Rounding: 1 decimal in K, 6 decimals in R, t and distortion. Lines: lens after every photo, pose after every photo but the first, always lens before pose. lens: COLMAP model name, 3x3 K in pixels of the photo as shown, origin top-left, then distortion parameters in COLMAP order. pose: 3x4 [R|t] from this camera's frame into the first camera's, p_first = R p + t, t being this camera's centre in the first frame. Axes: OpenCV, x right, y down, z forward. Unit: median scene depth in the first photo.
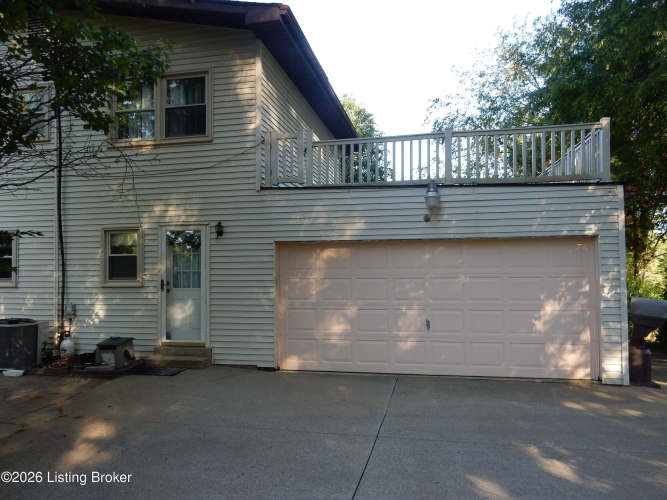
lens RADIAL K [[491.8, 0, 333.5], [0, 491.8, 250.0], [0, 0, 1]] dist [-0.002464, 0.002240]
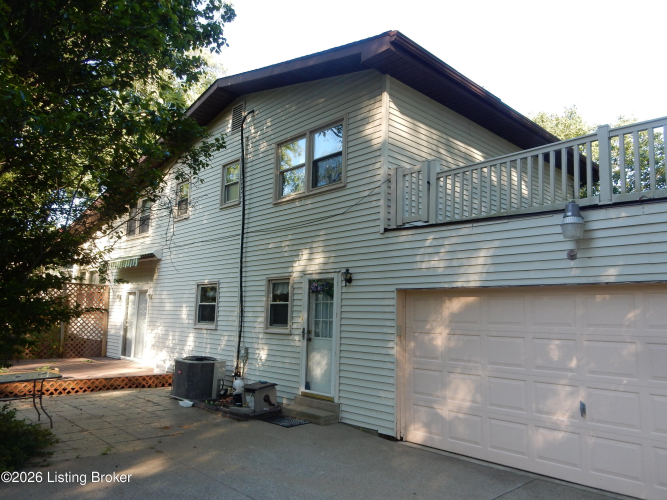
lens RADIAL K [[491.8, 0, 333.5], [0, 491.8, 250.0], [0, 0, 1]] dist [-0.002464, 0.002240]
pose [[0.817463, -0.050056, -0.573801, 0.291820], [-0.013167, 0.994332, -0.105499, 0.007475], [0.575830, 0.093796, 0.812171, 0.208385]]
